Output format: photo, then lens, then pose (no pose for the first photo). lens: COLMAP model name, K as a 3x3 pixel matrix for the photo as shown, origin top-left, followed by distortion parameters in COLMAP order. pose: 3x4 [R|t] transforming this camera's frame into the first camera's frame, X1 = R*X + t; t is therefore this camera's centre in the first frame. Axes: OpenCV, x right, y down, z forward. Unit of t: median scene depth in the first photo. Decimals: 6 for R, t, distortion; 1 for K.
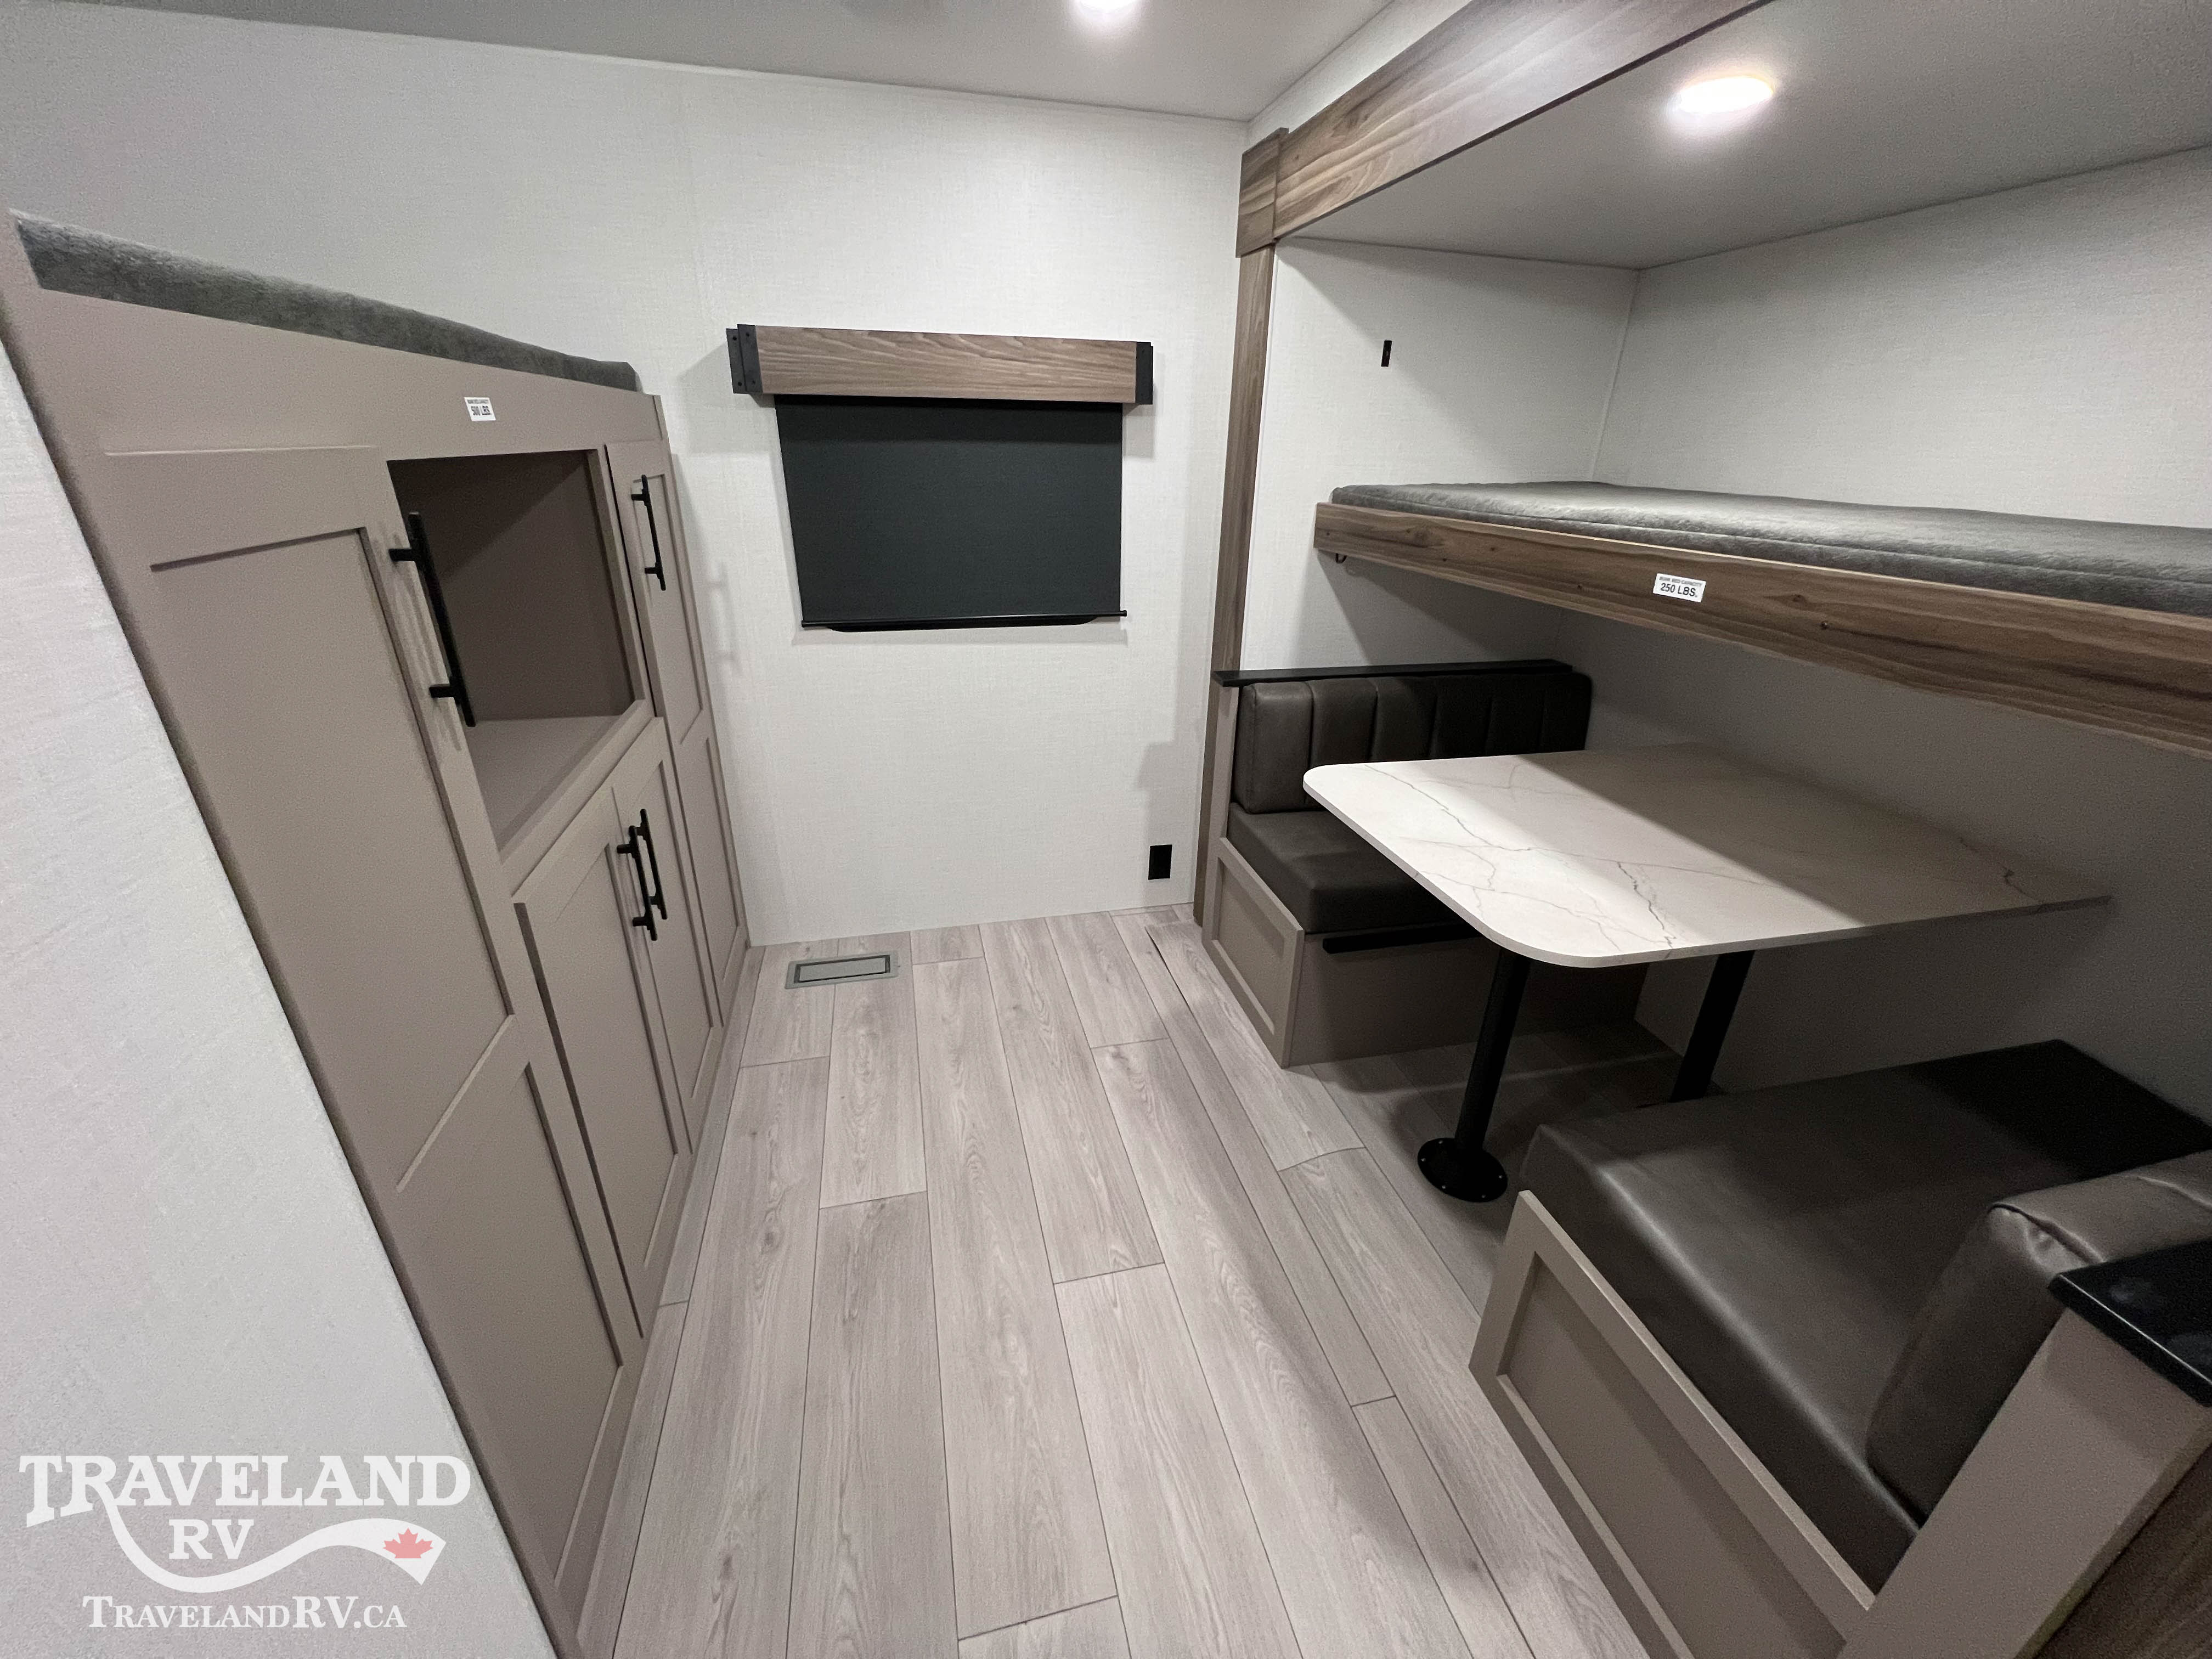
lens RADIAL K [[894.5, 0, 1106.9], [0, 894.5, 848.4], [0, 0, 1]] dist [-0.005047, 0.001401]
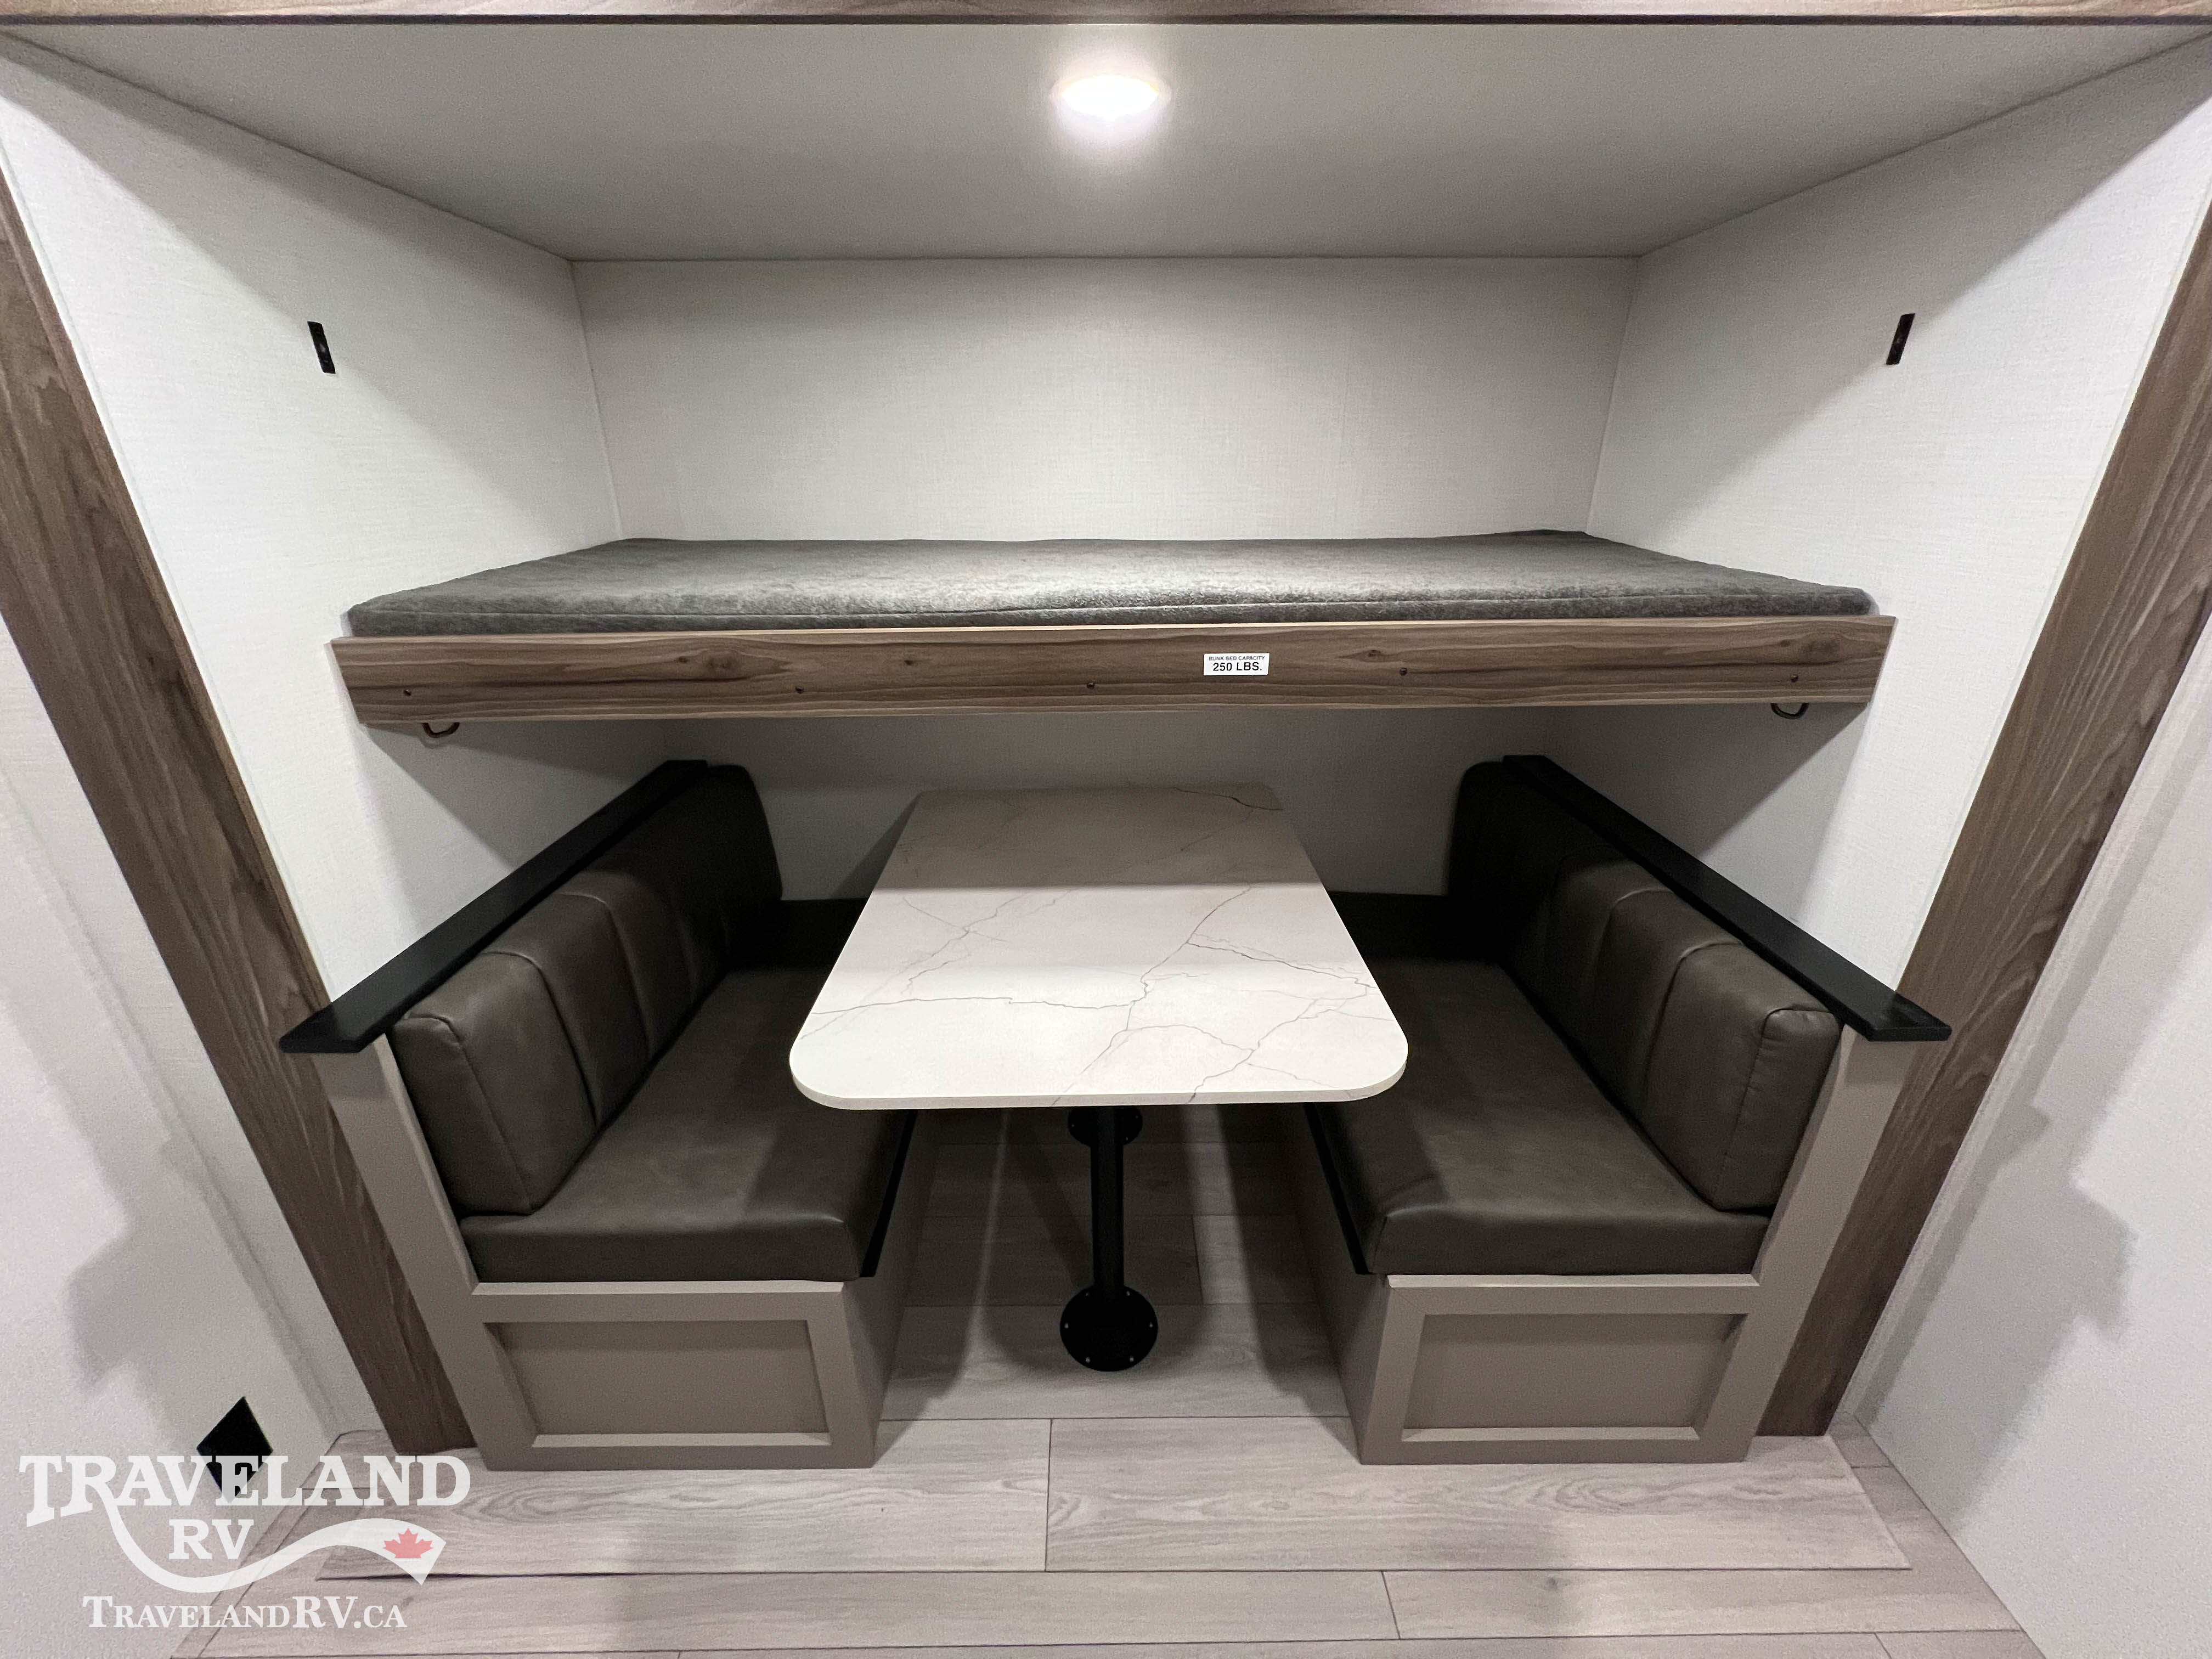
lens RADIAL K [[894.5, 0, 1112.5], [0, 894.5, 835.3], [0, 0, 1]] dist [-0.005047, 0.001401]
pose [[0.215327, -0.400487, 0.890643, -0.198108], [0.411807, 0.864216, 0.289042, -0.328270], [-0.885465, 0.304534, 0.351013, 0.603914]]
